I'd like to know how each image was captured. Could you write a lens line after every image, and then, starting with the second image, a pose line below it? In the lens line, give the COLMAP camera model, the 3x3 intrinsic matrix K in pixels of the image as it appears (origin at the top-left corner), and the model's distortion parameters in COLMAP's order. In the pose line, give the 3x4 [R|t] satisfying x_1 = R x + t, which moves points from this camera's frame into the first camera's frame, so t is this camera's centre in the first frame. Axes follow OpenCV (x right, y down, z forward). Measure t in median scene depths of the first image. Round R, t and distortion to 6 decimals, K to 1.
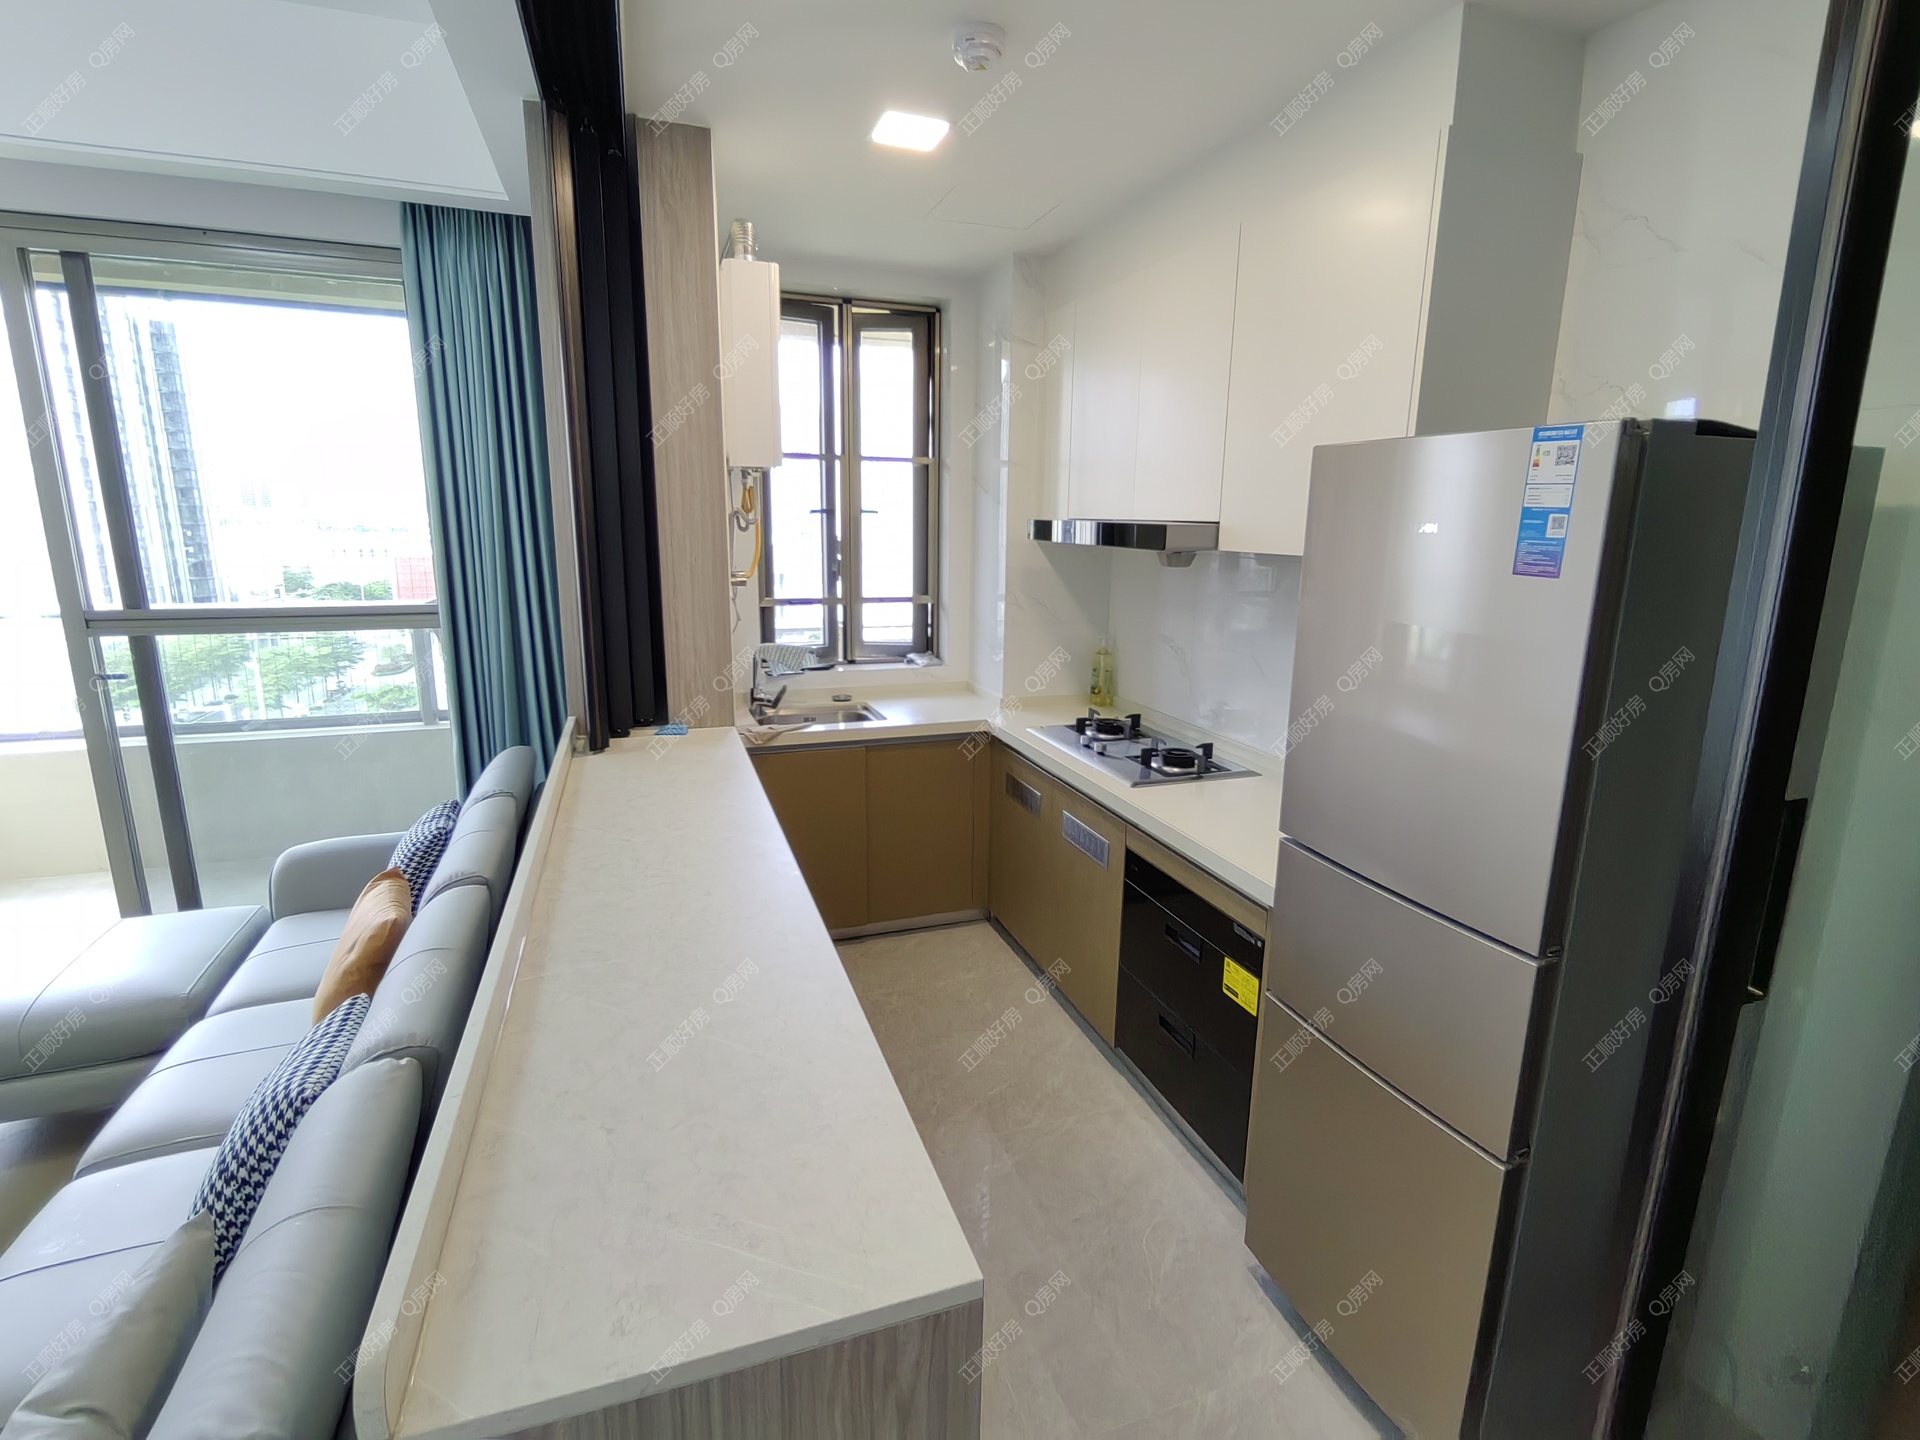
lens RADIAL K [[915.1, 0, 959.1], [0, 915.1, 711.2], [0, 0, 1]] dist [-0.000358, 0.001177]
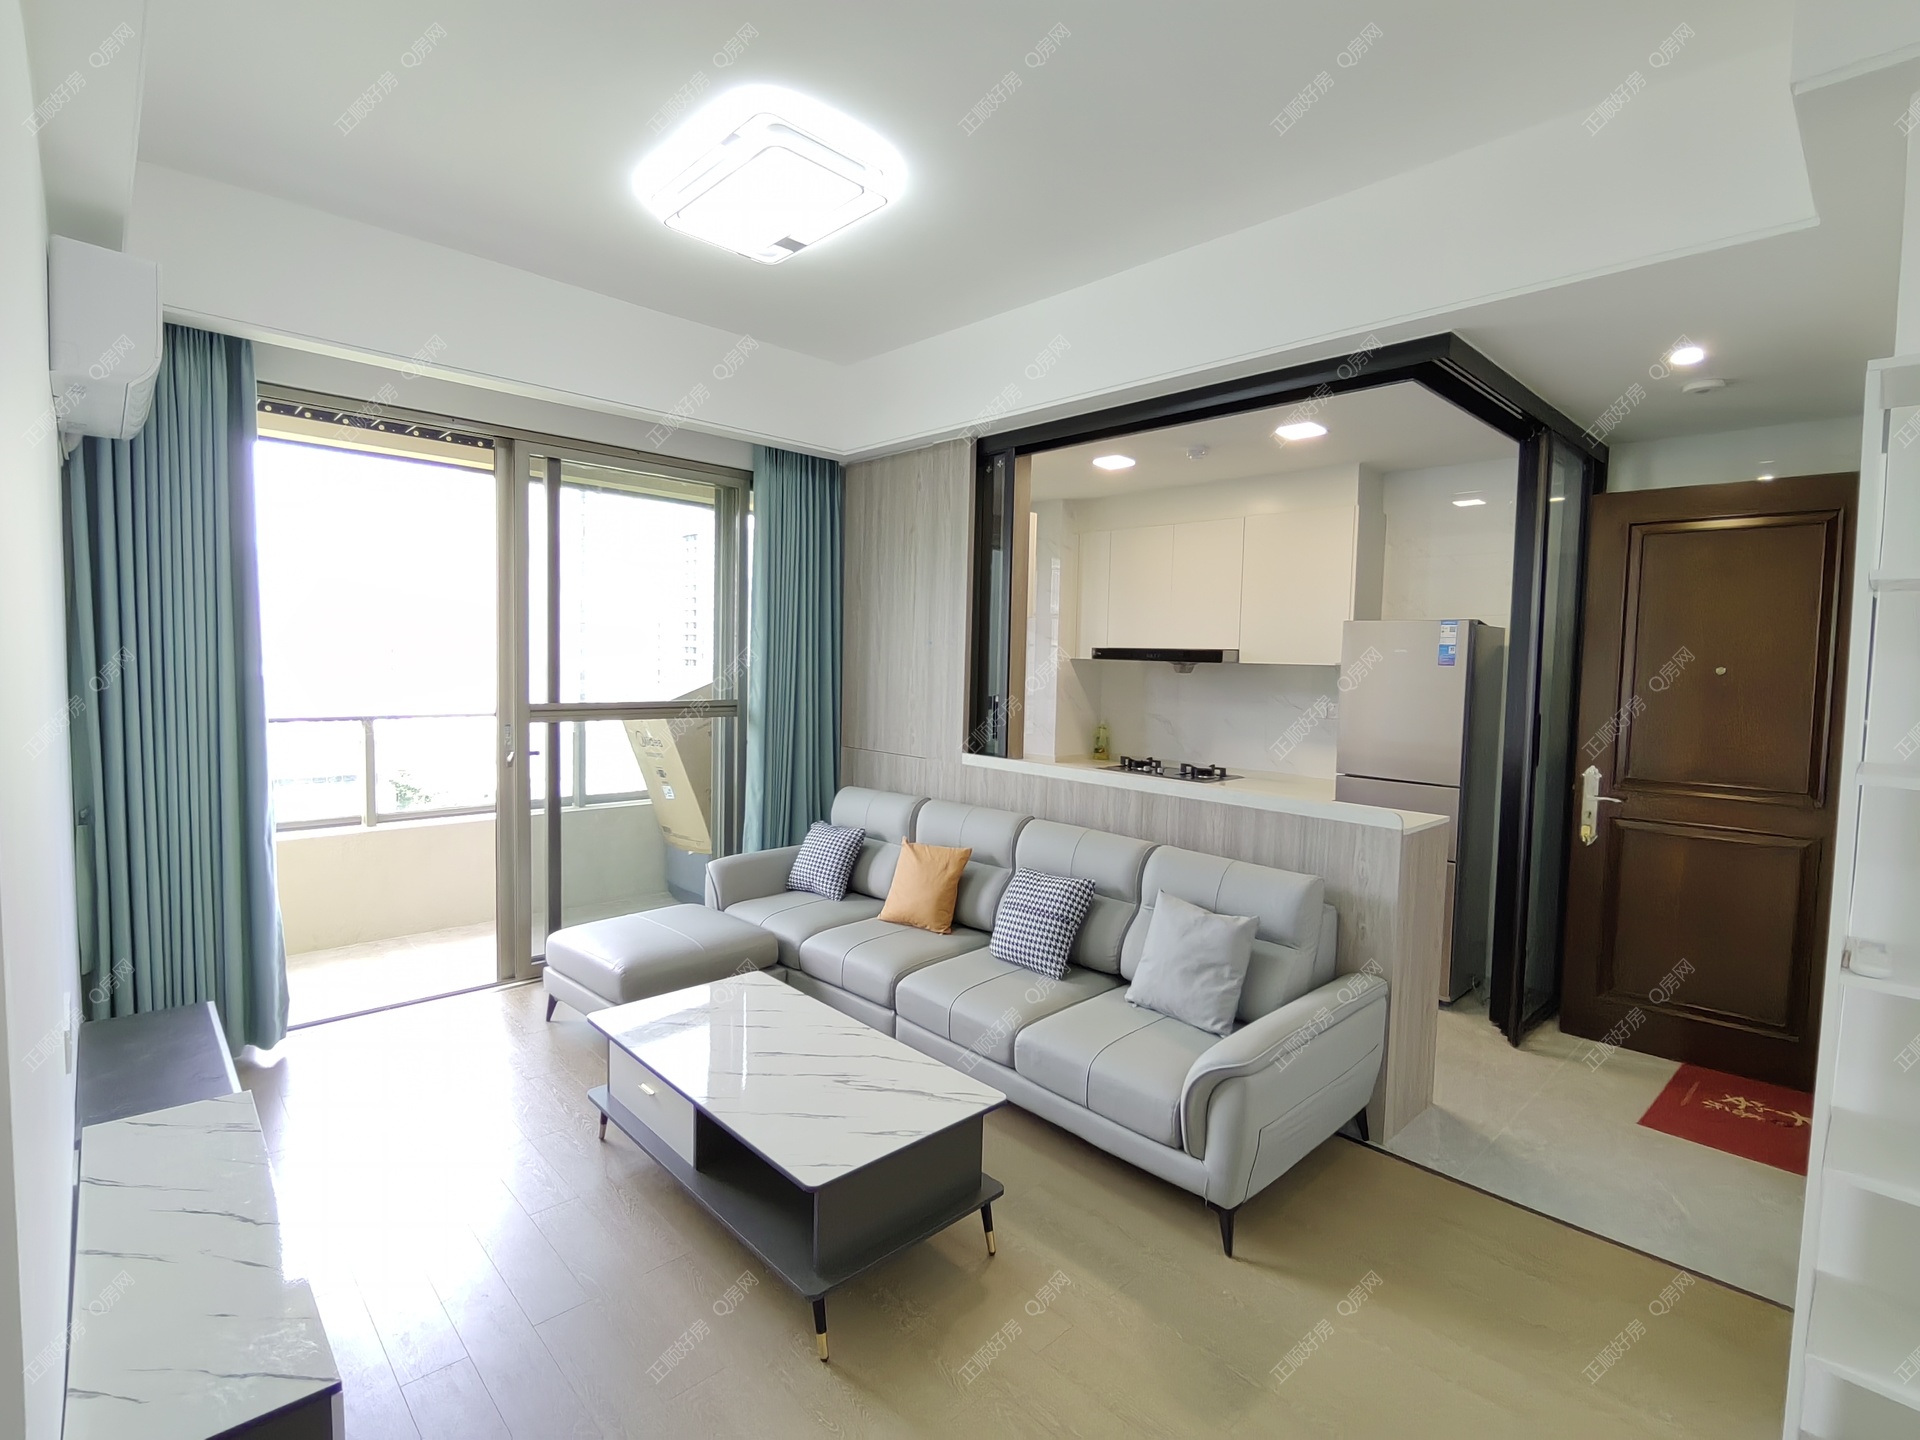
lens RADIAL K [[915.1, 0, 955.9], [0, 915.1, 711.8], [0, 0, 1]] dist [-0.000358, 0.001177]
pose [[0.913812, -0.014731, 0.405869, -1.060667], [0.071946, 0.989408, -0.126075, 0.137461], [-0.399713, 0.144410, 0.905193, -0.557978]]
